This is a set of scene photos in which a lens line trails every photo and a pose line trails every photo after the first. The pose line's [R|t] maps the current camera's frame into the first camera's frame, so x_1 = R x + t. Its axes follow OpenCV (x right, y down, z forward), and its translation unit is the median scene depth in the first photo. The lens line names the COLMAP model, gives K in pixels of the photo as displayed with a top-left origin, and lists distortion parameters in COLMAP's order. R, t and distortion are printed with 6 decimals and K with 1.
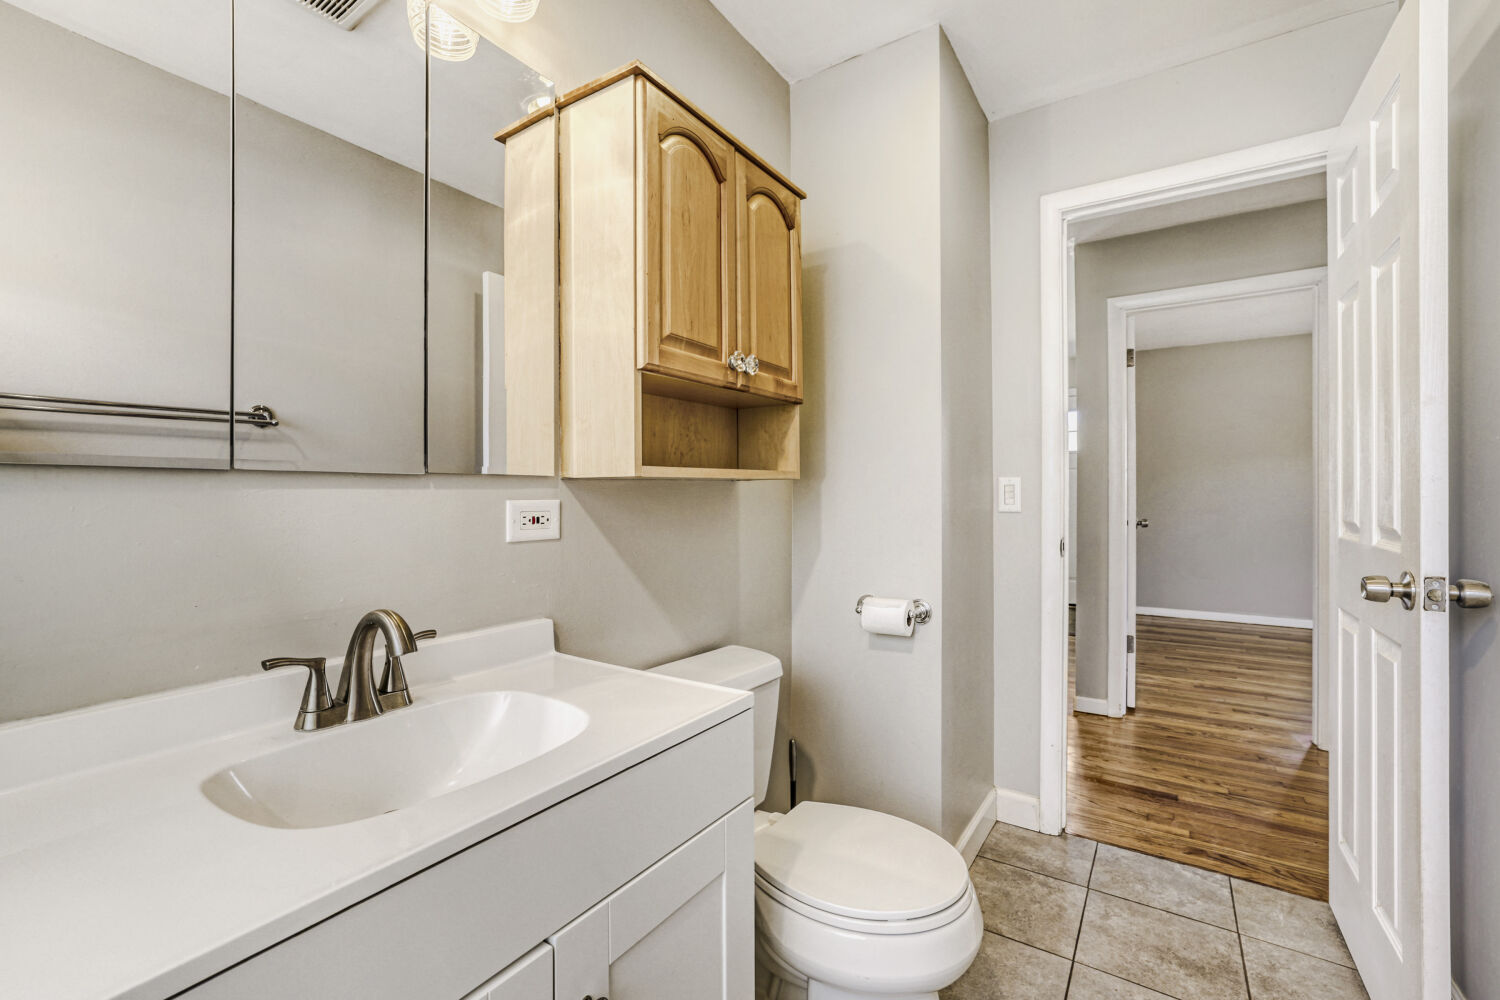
lens RADIAL K [[652.6, 0, 748.3], [0, 652.6, 490.0], [0, 0, 1]] dist [-0.030921, -0.000162]
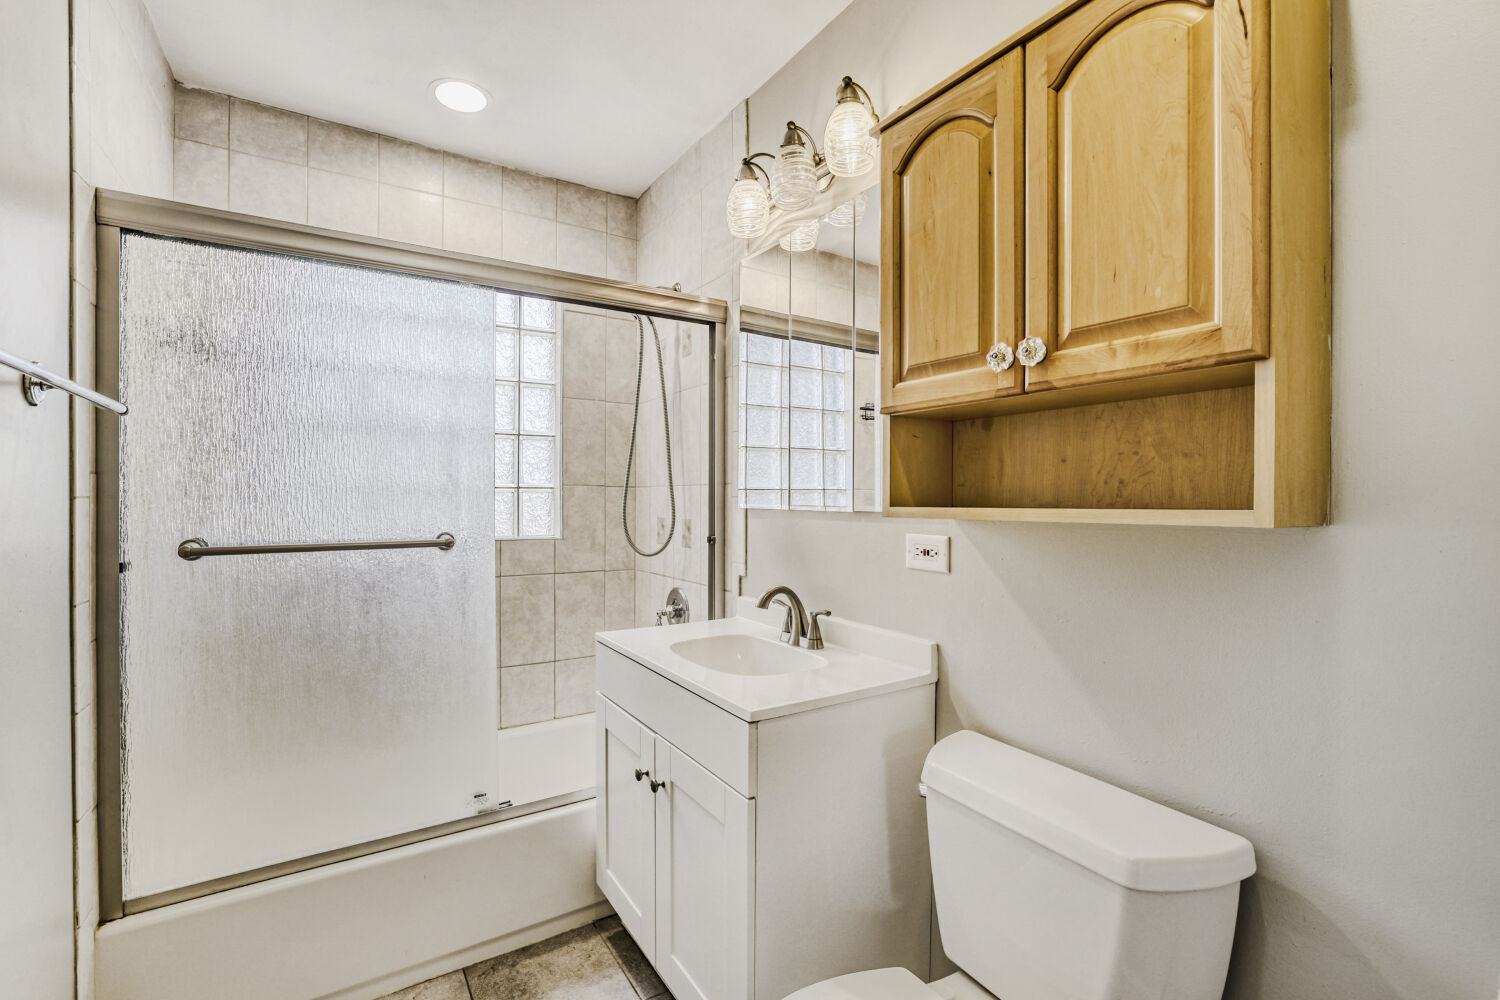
lens RADIAL K [[652.6, 0, 748.3], [0, 652.6, 490.0], [0, 0, 1]] dist [-0.030921, -0.000162]
pose [[-0.402657, -0.005914, -0.915332, 0.796294], [0.002710, 0.999967, -0.007653, -0.052186], [0.915347, -0.005561, -0.402628, 1.107333]]
